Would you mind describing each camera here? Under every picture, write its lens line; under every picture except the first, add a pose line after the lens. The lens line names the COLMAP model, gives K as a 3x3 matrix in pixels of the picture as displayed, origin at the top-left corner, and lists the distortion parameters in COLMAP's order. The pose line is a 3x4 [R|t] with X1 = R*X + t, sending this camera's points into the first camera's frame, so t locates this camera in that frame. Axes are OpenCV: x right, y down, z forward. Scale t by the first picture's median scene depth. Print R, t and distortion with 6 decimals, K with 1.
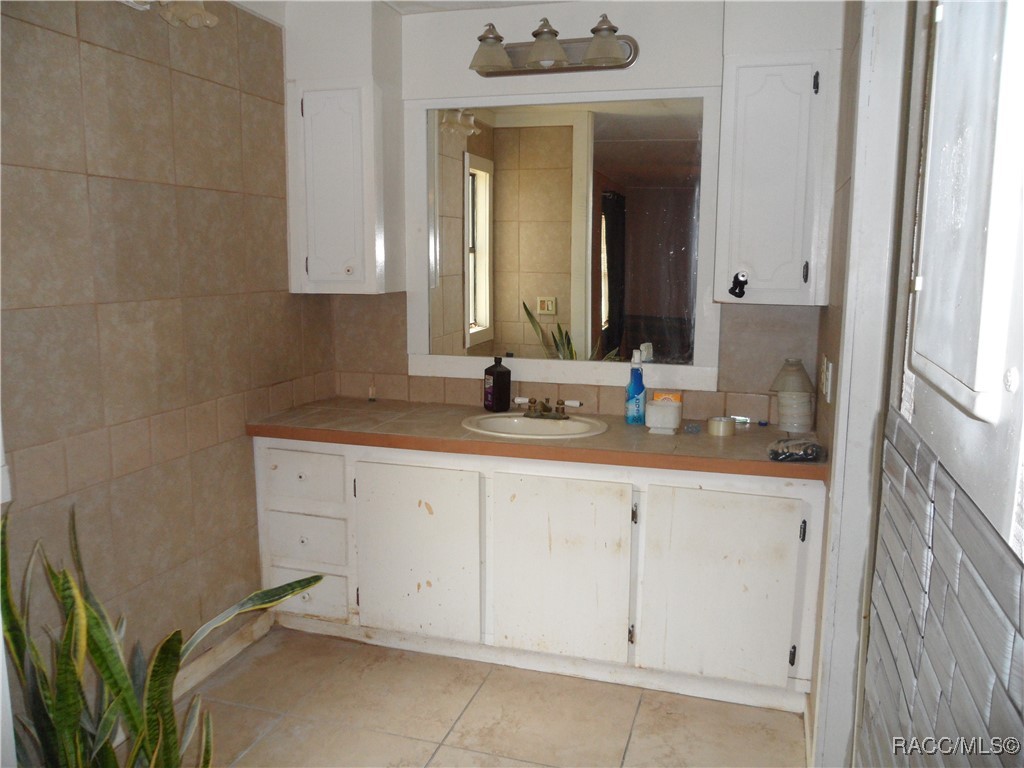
lens RADIAL K [[825.1, 0, 510.8], [0, 825.1, 386.9], [0, 0, 1]] dist [-0.048542, 0.045732]
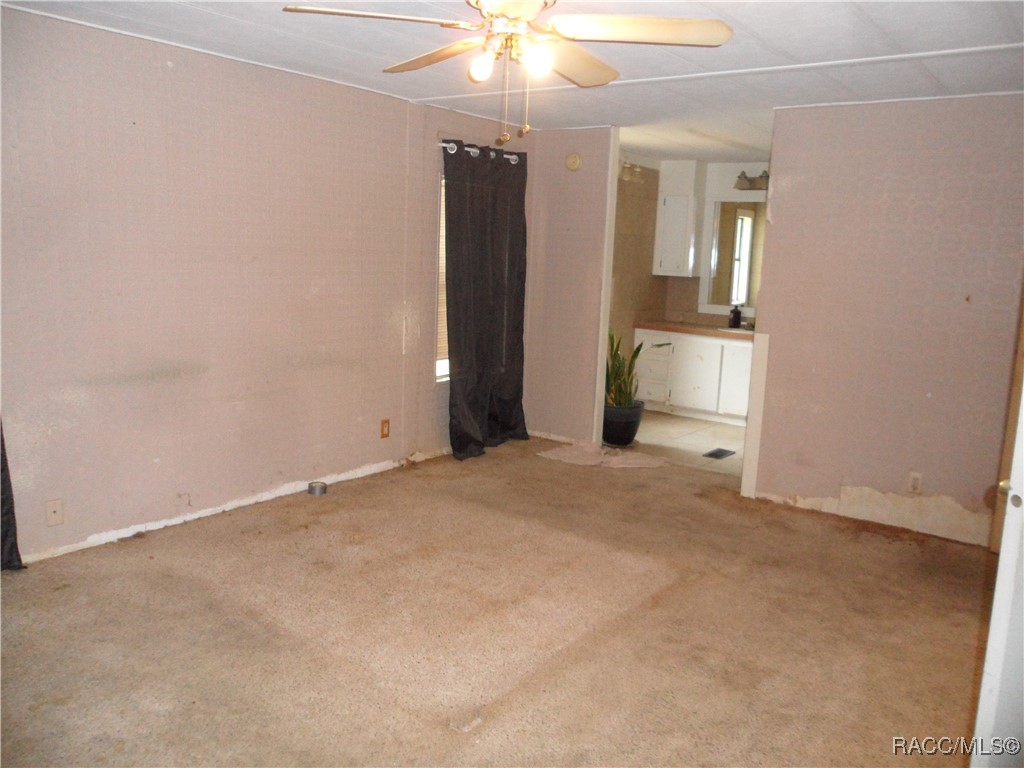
lens RADIAL K [[825.1, 0, 507.6], [0, 825.1, 383.9], [0, 0, 1]] dist [-0.048542, 0.045732]
pose [[0.936714, 0.087719, -0.338927, 0.195461], [-0.089553, 0.995929, 0.010257, 0.231171], [0.338447, 0.020744, 0.940757, -1.499267]]
